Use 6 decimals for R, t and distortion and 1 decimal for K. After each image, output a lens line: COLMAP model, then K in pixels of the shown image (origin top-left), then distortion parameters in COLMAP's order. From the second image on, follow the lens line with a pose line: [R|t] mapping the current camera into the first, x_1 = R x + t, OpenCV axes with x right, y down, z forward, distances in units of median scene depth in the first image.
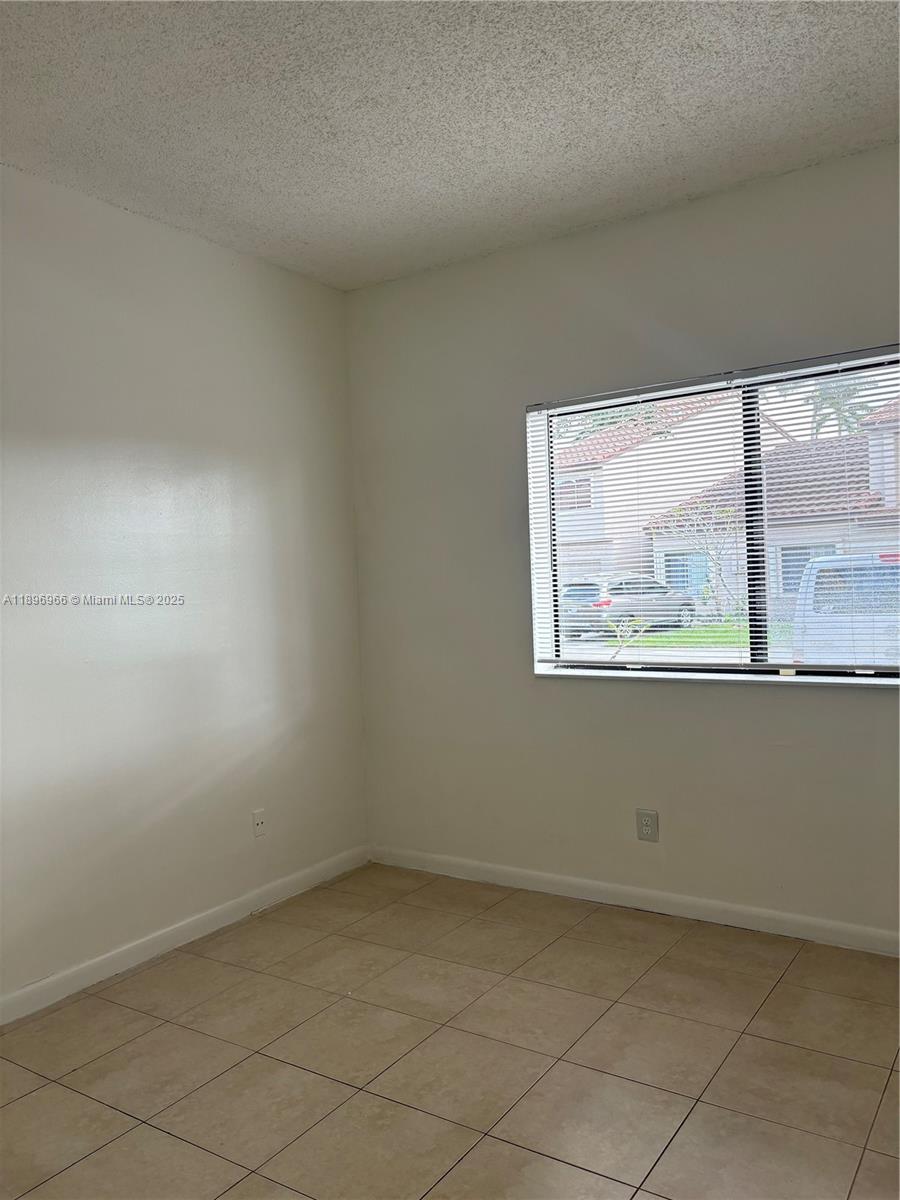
lens RADIAL K [[907.0, 0, 450.0], [0, 907.0, 600.0], [0, 0, 1]] dist [0.039369, -0.041341]
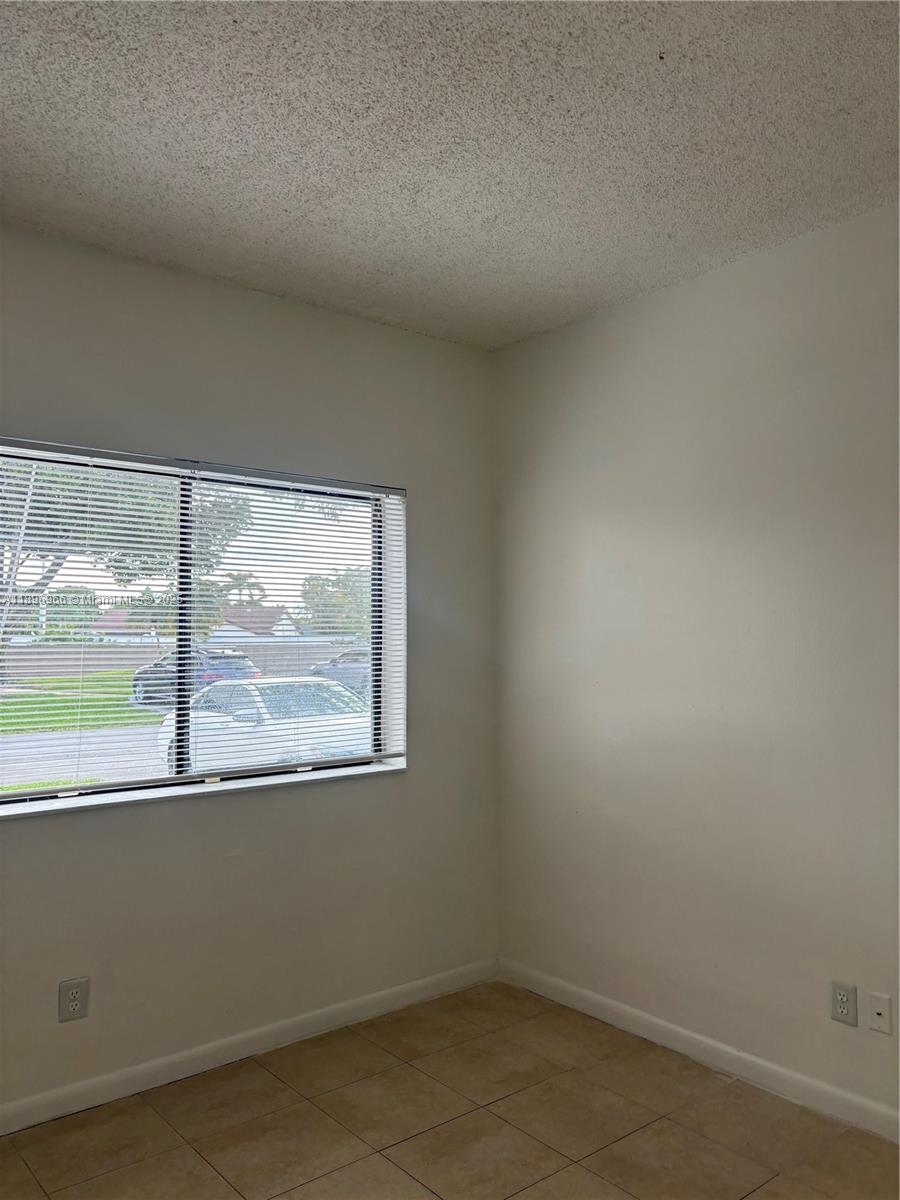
lens RADIAL K [[900.8, 0, 450.0], [0, 900.8, 600.0], [0, 0, 1]] dist [-0.005549, -0.004698]
pose [[0.279143, 0.084233, 0.956548, -0.487788], [0.012388, 0.995746, -0.091300, -0.020589], [-0.960170, 0.037335, 0.276912, 0.494781]]
